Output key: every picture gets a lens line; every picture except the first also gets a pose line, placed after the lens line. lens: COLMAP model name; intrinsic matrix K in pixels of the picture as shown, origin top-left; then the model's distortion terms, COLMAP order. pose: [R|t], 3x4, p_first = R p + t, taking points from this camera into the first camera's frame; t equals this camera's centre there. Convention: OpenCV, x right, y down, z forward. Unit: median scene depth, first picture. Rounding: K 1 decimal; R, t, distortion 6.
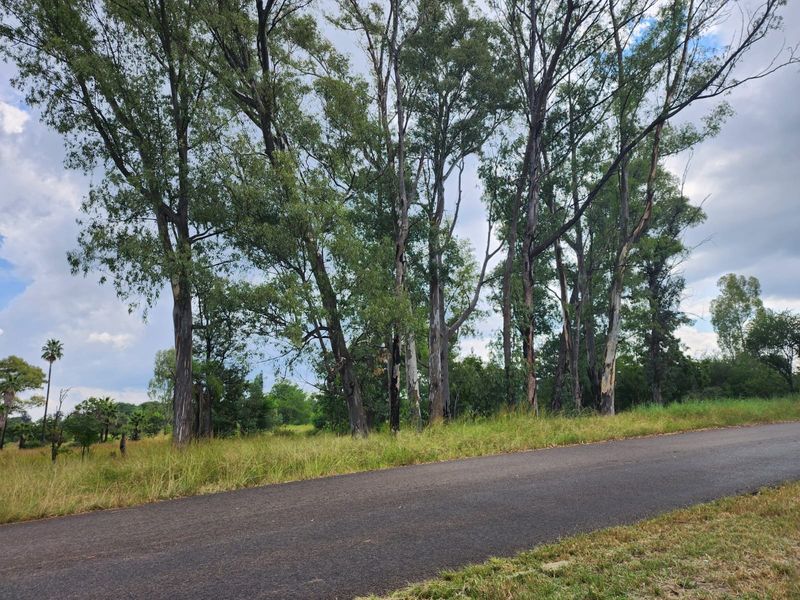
lens RADIAL K [[524.8, 0, 400.0], [0, 524.8, 300.0], [0, 0, 1]] dist [0.062963, -0.049887]
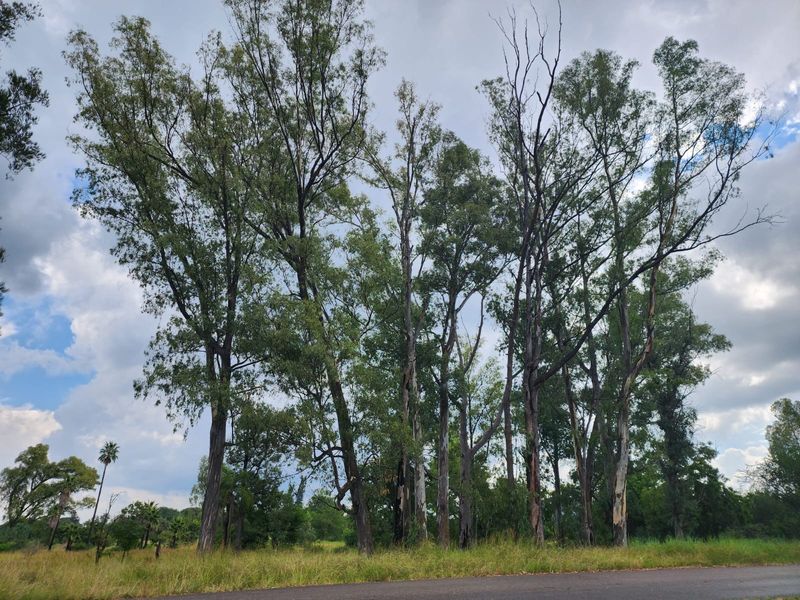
lens RADIAL K [[530.0, 0, 395.4], [0, 530.0, 295.8], [0, 0, 1]] dist [0.069744, -0.057120]
pose [[0.994102, 0.008406, -0.108120, 0.078720], [-0.030228, 0.978956, -0.201822, -0.030882], [0.104148, 0.203900, 0.973436, -0.132230]]
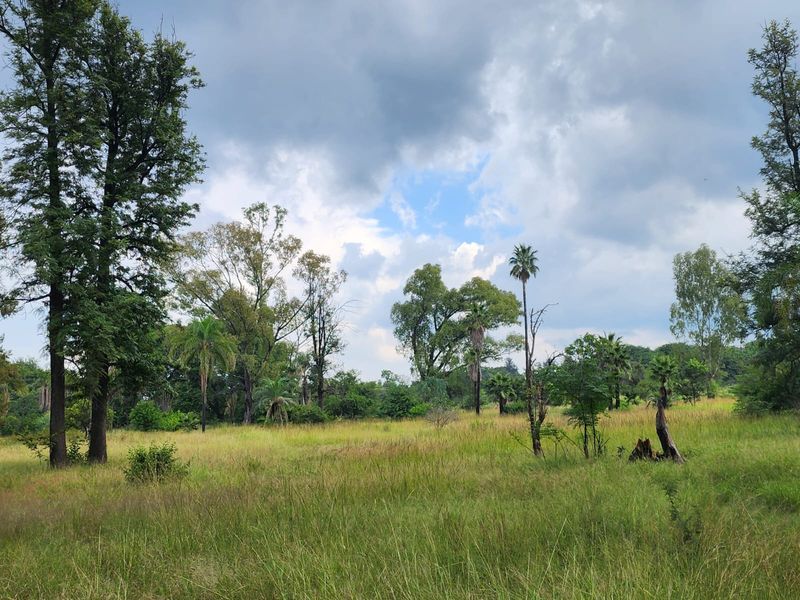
lens RADIAL K [[853.6, 0, 421.7], [0, 853.6, 300.4], [0, 0, 1]] dist [0.137457, -0.004910]
pose [[0.759155, -0.051658, -0.648857, -0.227904], [0.140188, 0.986428, 0.085485, 0.090874], [0.635634, -0.155859, 0.756093, 0.394565]]
